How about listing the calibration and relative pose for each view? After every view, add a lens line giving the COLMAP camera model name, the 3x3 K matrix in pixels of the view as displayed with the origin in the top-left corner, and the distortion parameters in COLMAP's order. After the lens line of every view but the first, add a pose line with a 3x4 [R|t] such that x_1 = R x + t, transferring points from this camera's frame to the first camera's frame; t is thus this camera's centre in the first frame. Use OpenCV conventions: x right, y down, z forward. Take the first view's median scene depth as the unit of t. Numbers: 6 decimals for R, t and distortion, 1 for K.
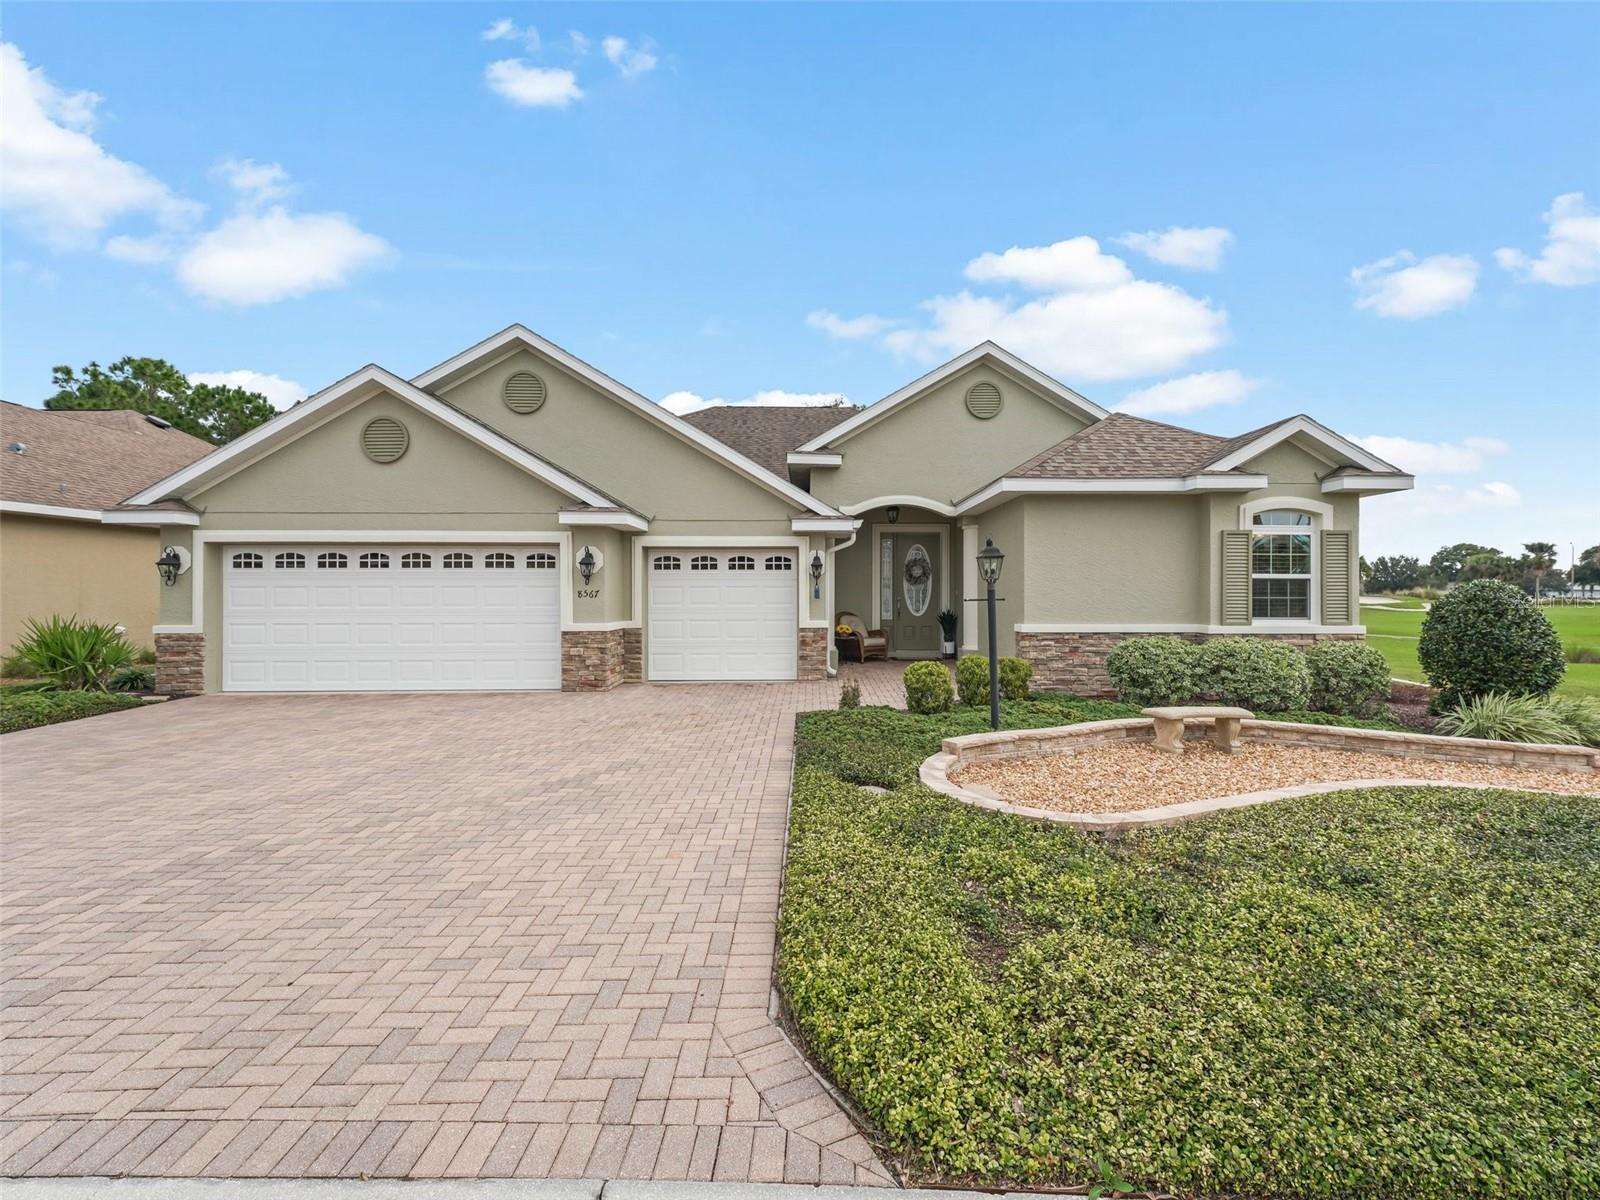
lens RADIAL K [[701.4, 0, 800.0], [0, 701.4, 600.0], [0, 0, 1]] dist [0.001609, 0.000270]
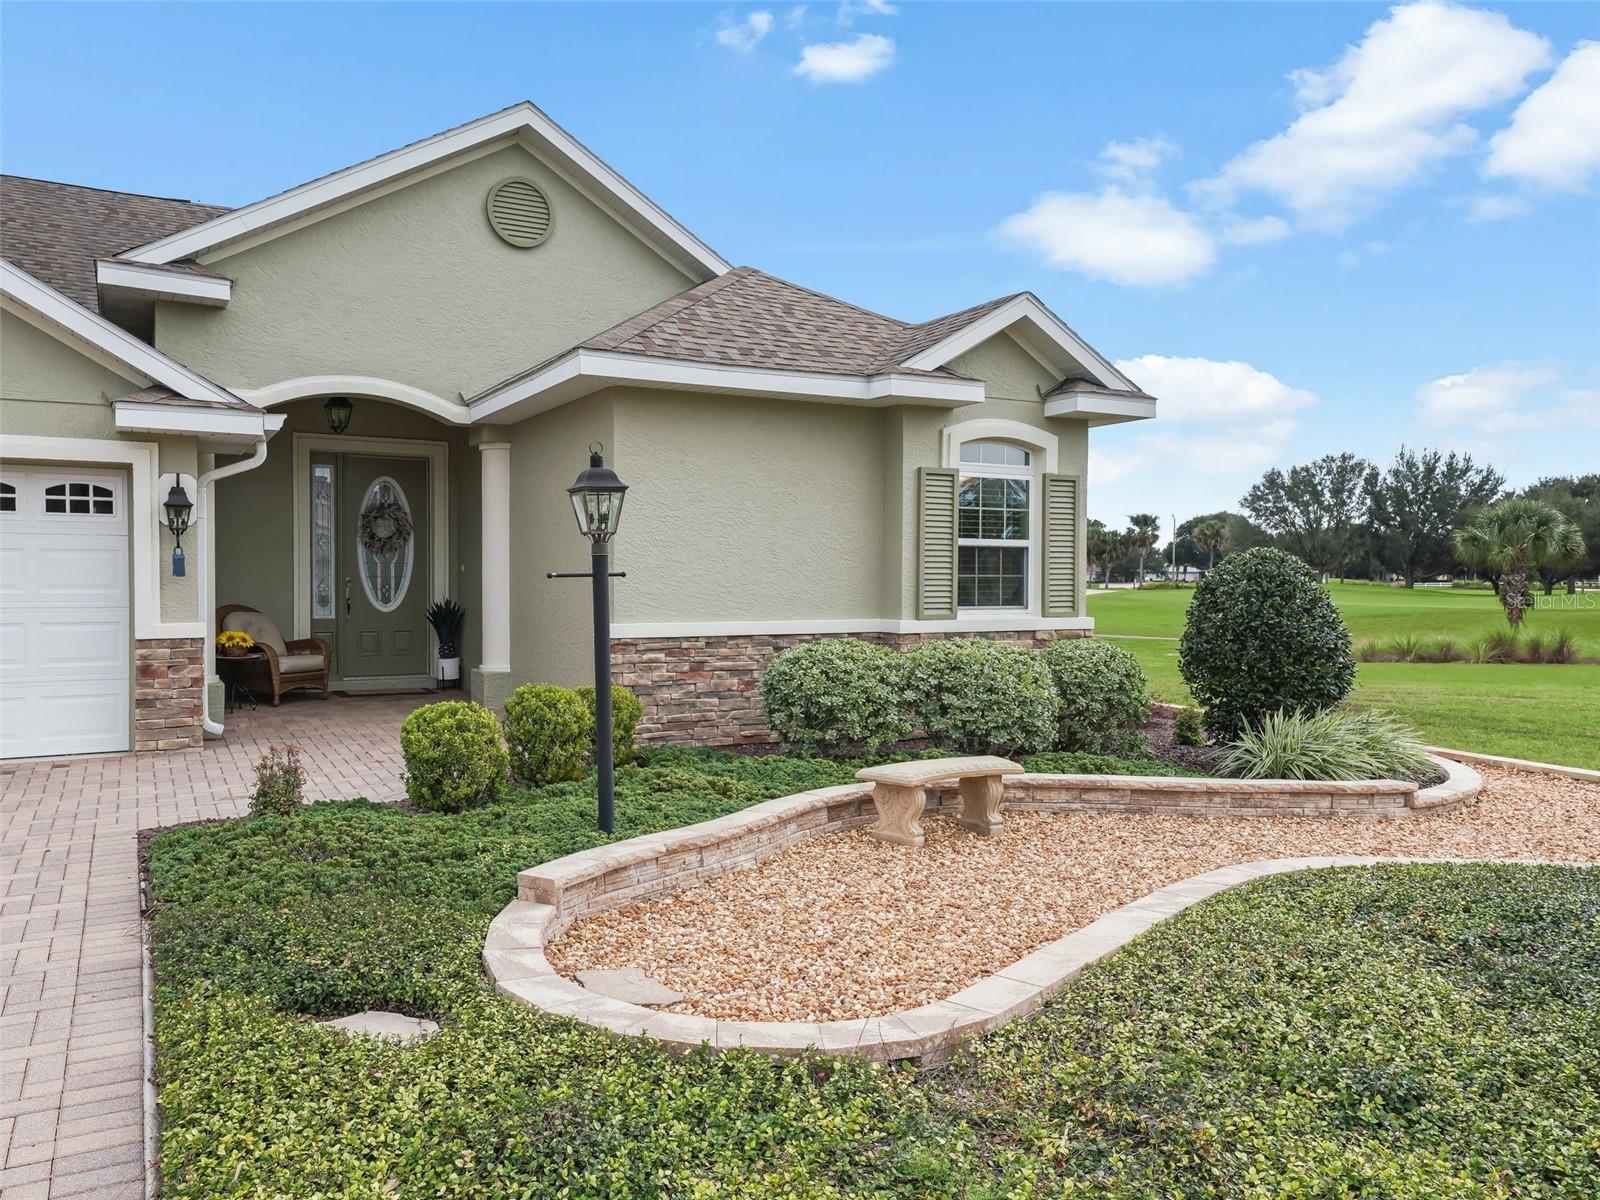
lens RADIAL K [[1210.9, 0, 800.0], [0, 1210.9, 600.0], [0, 0, 1]] dist [0.046101, -0.004917]
pose [[0.875310, -0.007152, 0.483509, -0.012534], [0.000359, 0.999900, 0.014141, 0.003483], [-0.483562, -0.012204, 0.875225, 0.113231]]
